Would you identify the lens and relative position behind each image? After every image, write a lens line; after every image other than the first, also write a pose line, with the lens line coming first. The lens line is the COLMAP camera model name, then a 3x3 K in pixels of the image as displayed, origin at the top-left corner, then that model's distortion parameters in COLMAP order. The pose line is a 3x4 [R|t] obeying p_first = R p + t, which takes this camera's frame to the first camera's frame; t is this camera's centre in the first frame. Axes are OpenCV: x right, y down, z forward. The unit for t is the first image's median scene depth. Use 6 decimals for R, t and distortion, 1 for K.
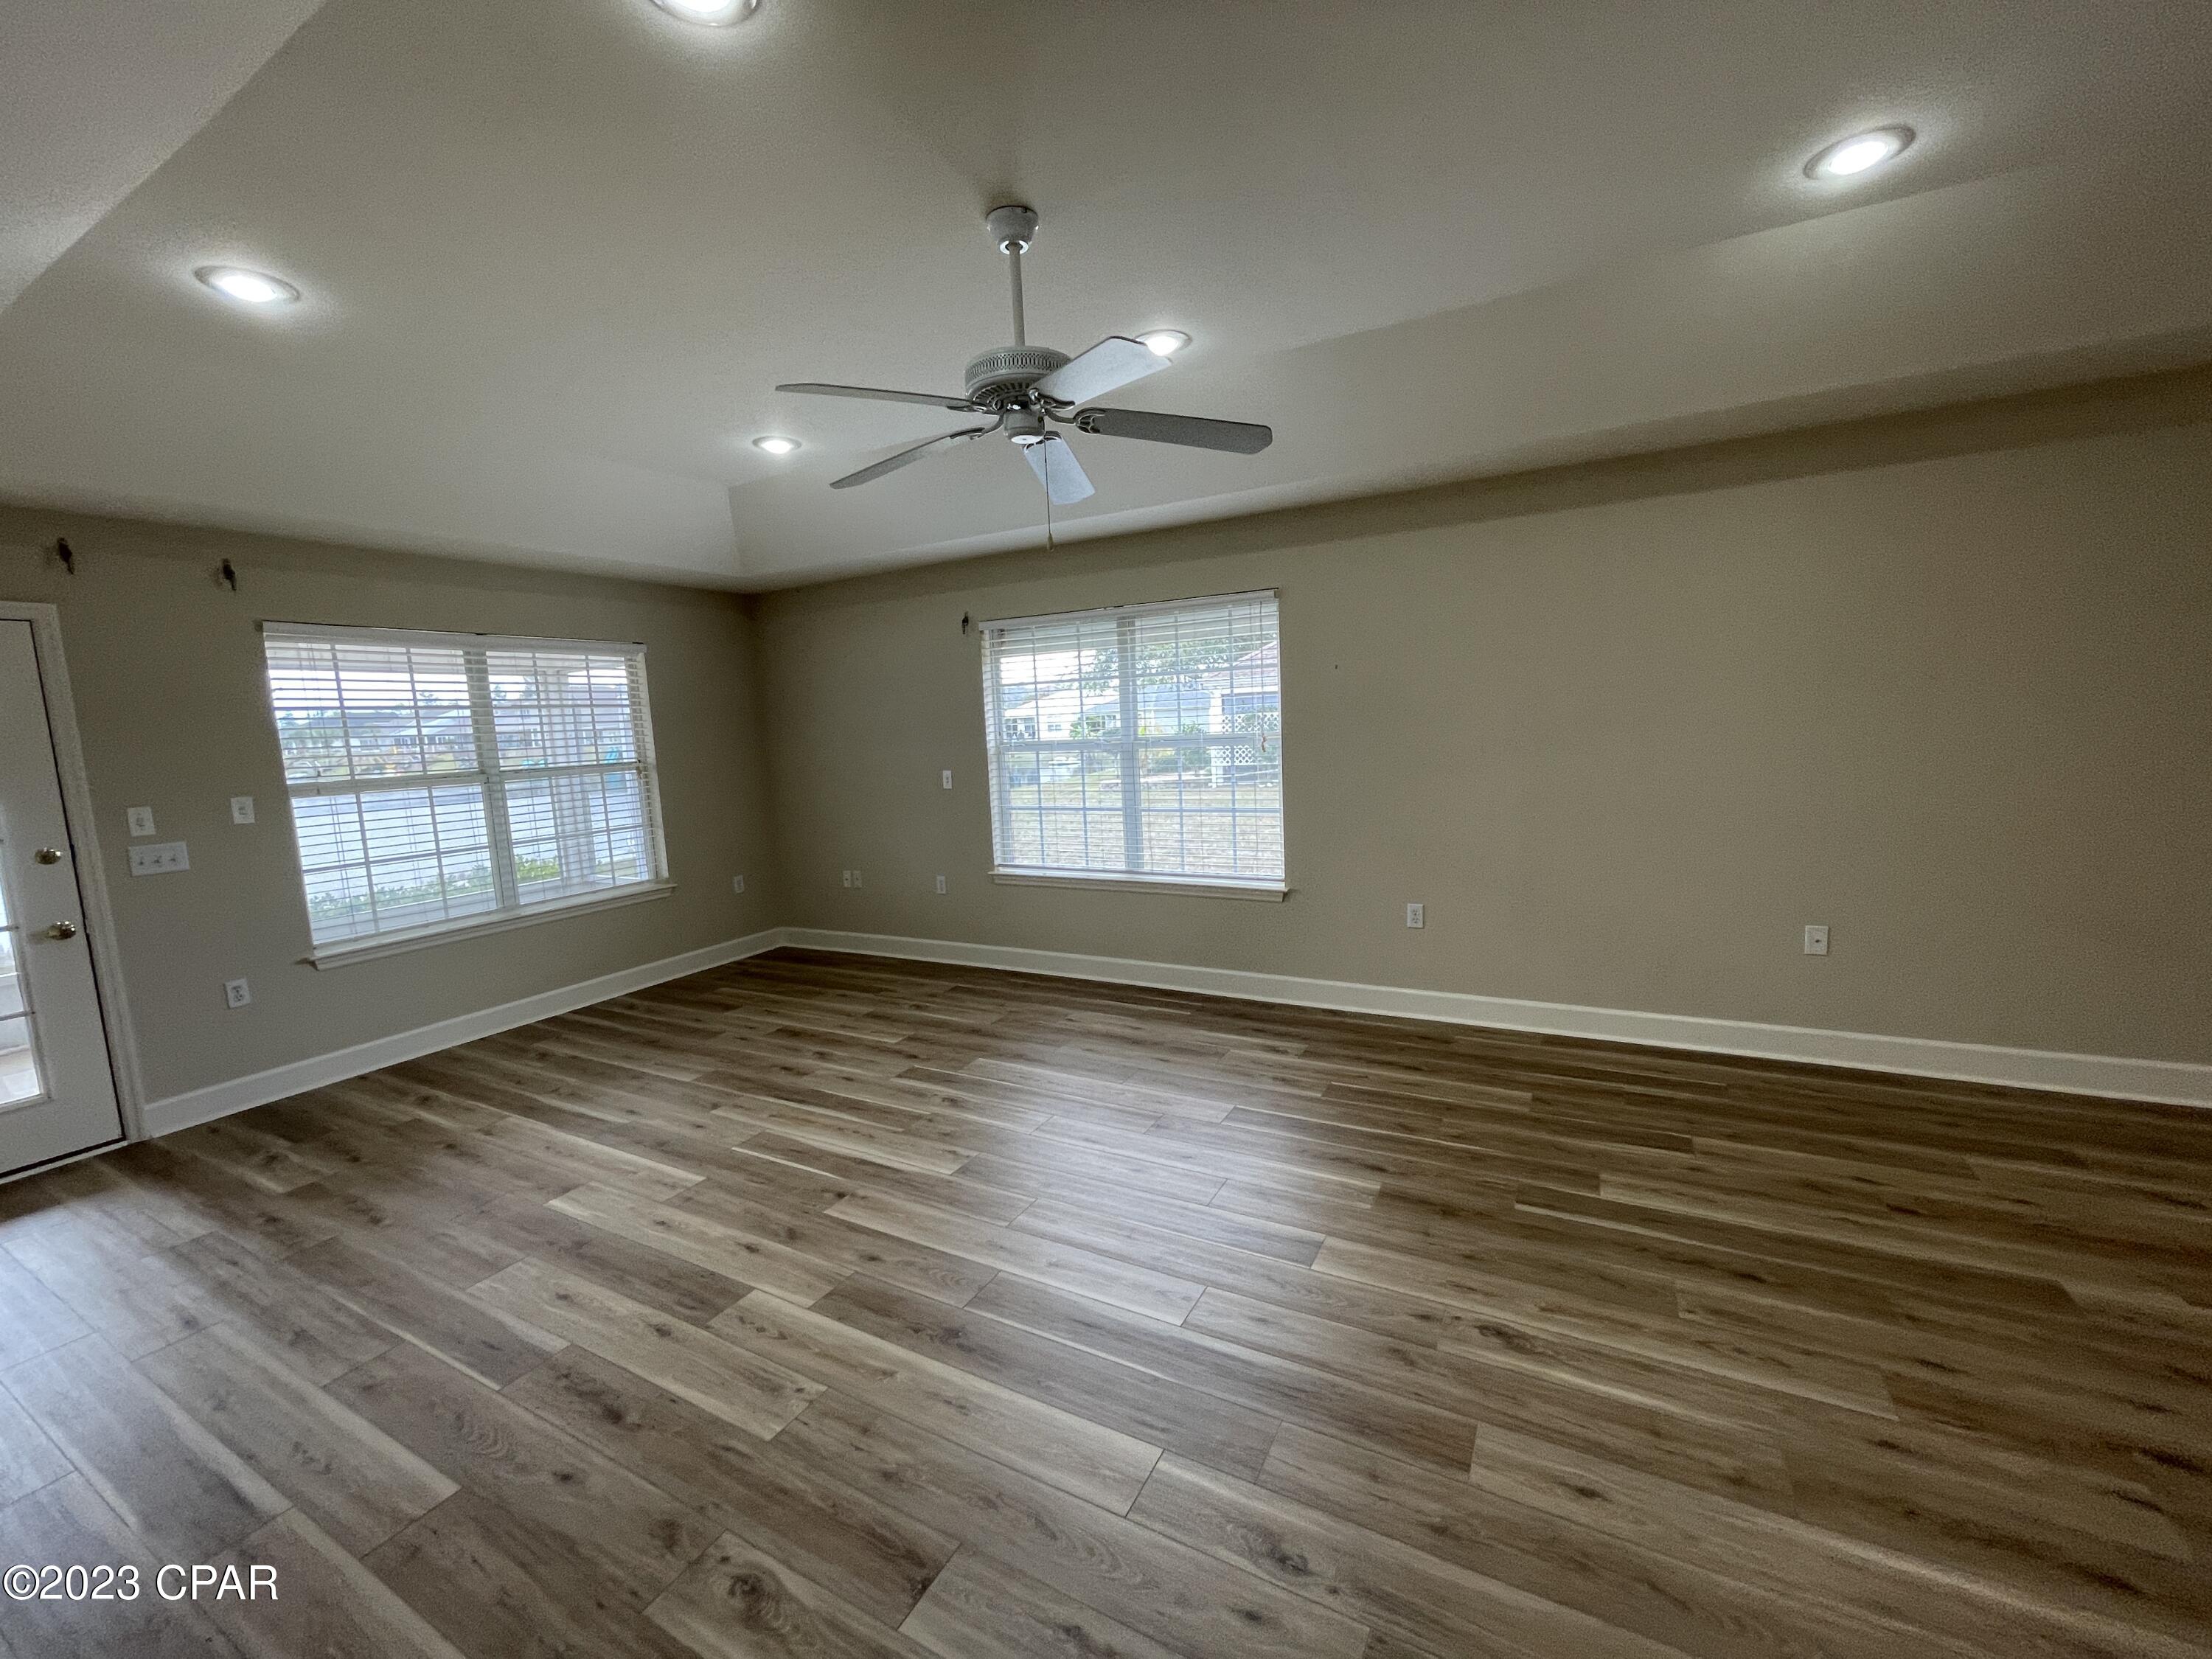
lens RADIAL K [[895.4, 0, 1105.9], [0, 895.4, 826.8], [0, 0, 1]] dist [-0.003069, -0.000316]
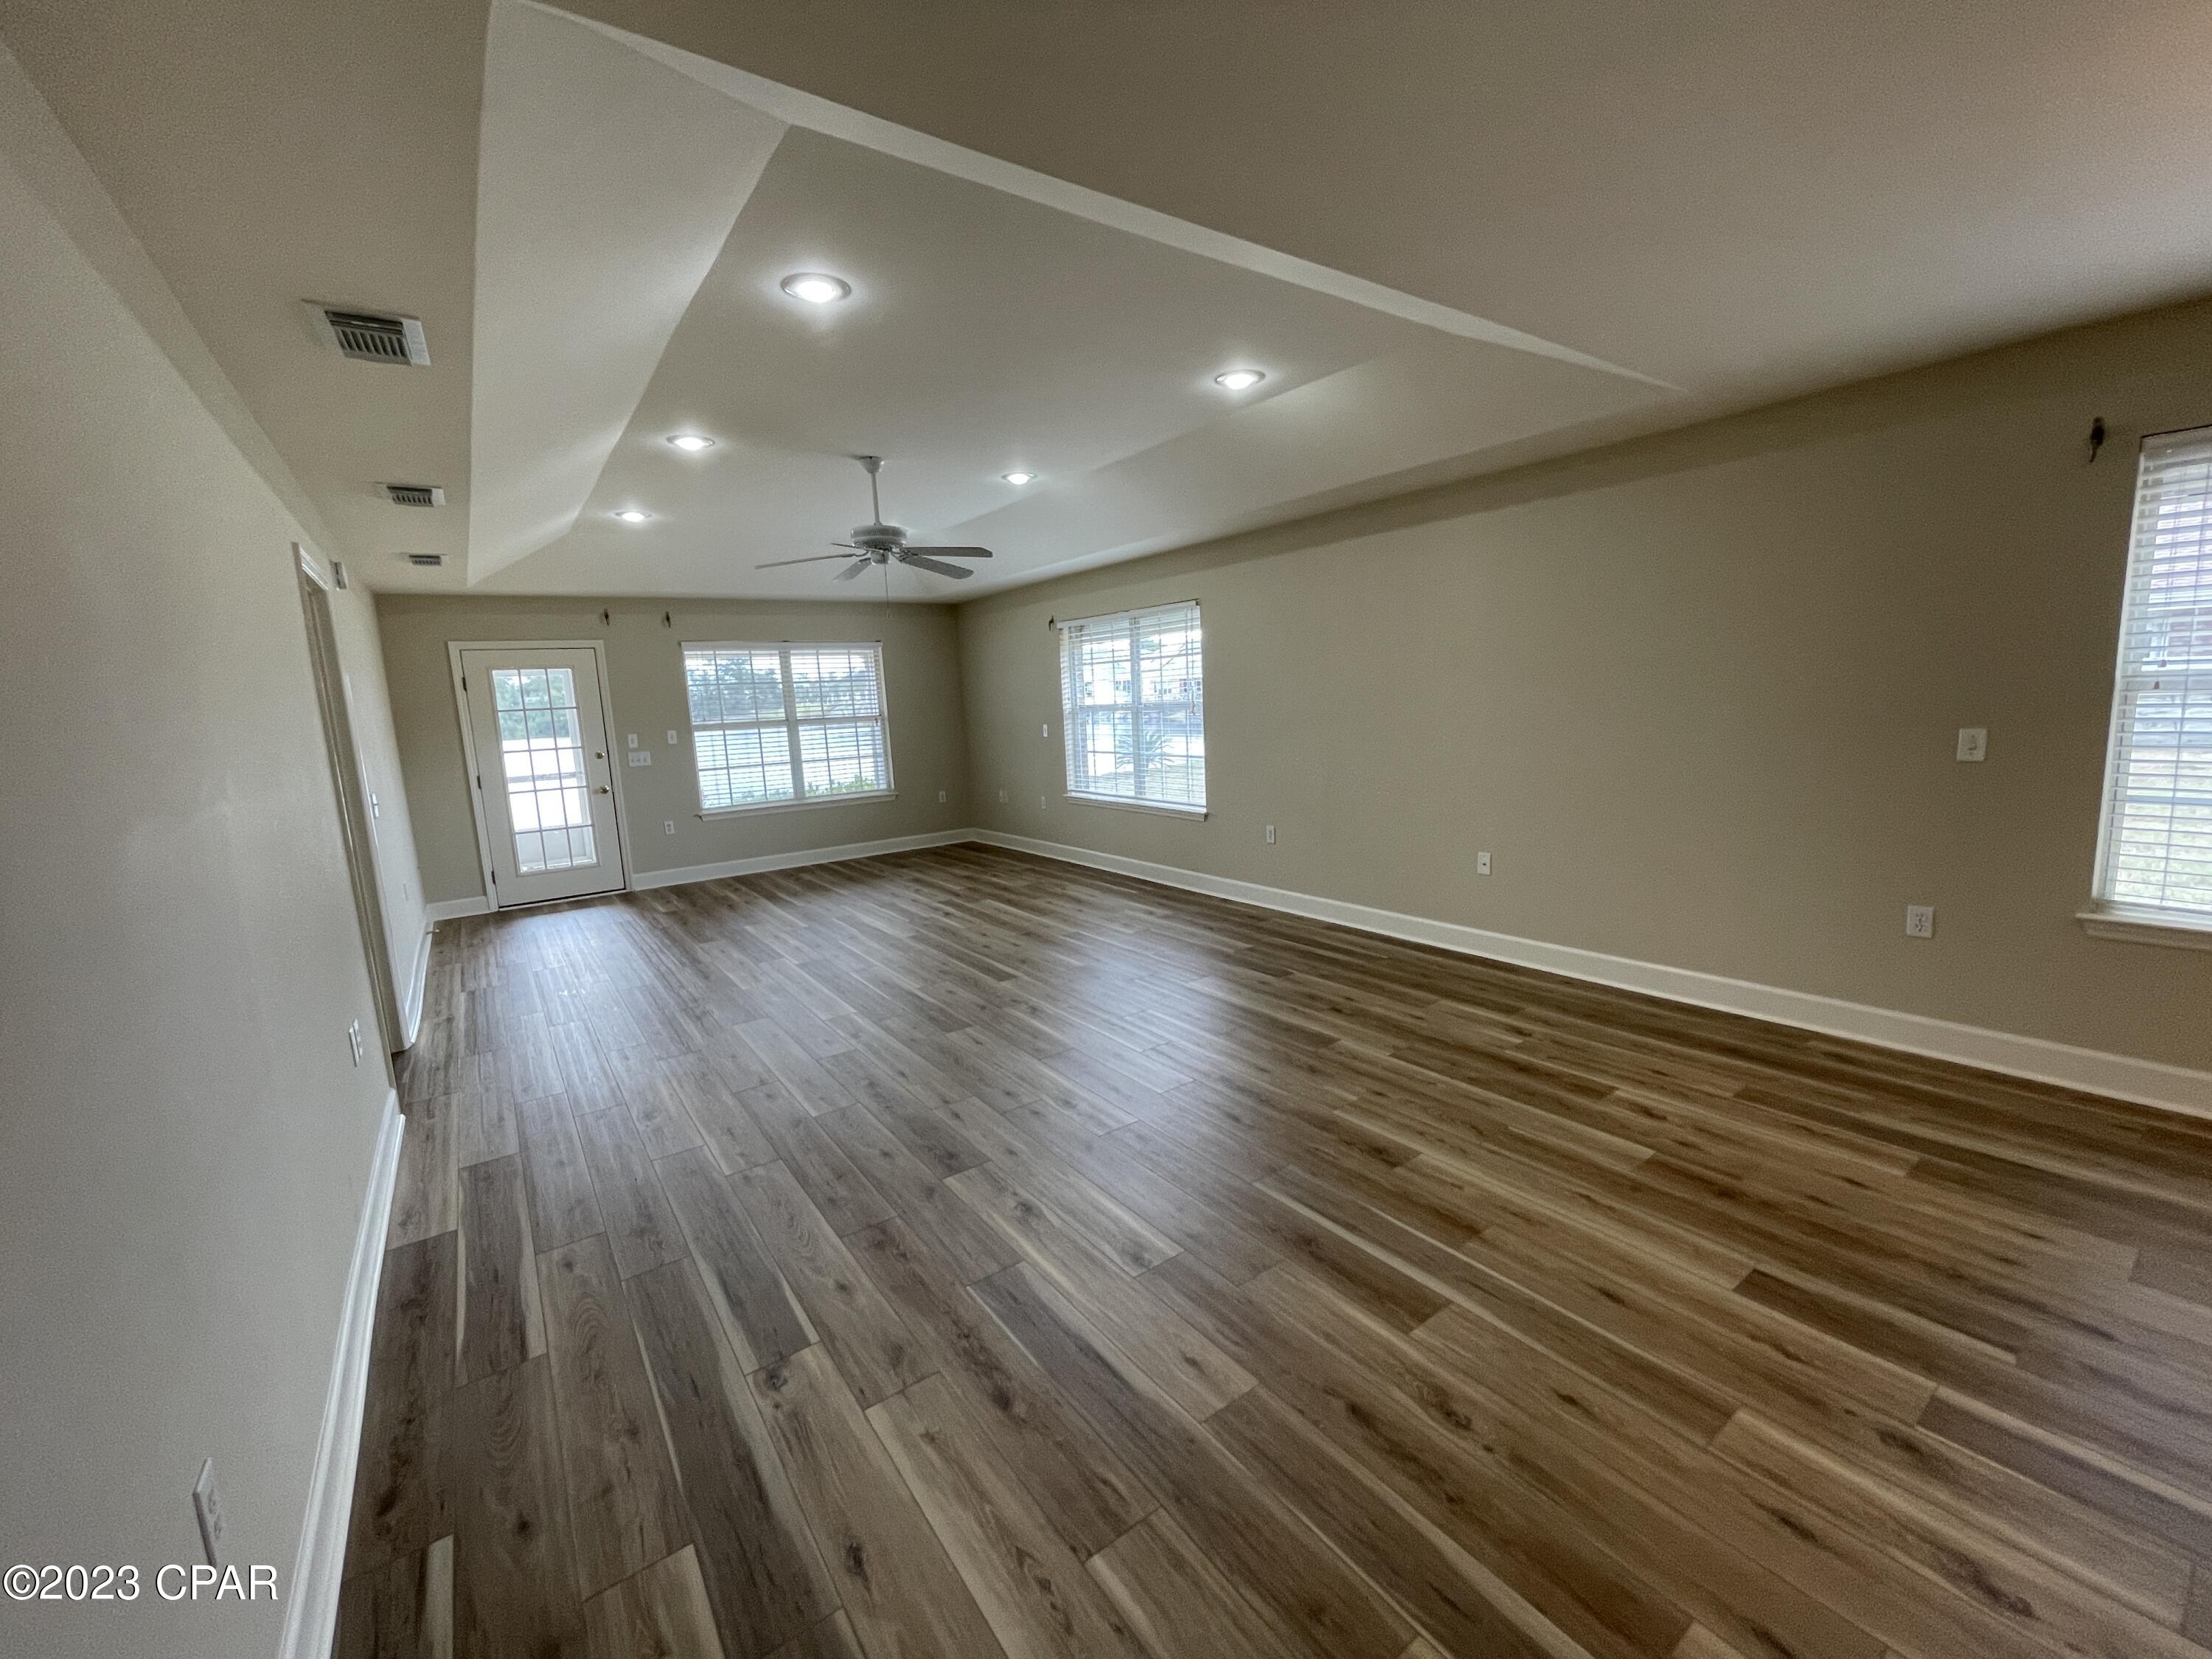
lens RADIAL K [[895.4, 0, 1103.3], [0, 895.4, 824.6], [0, 0, 1]] dist [-0.003069, -0.000316]
pose [[0.901242, 0.066091, -0.428246, 1.331936], [-0.045306, 0.997255, 0.058560, 0.027017], [0.430941, -0.033375, 0.901763, -0.689589]]
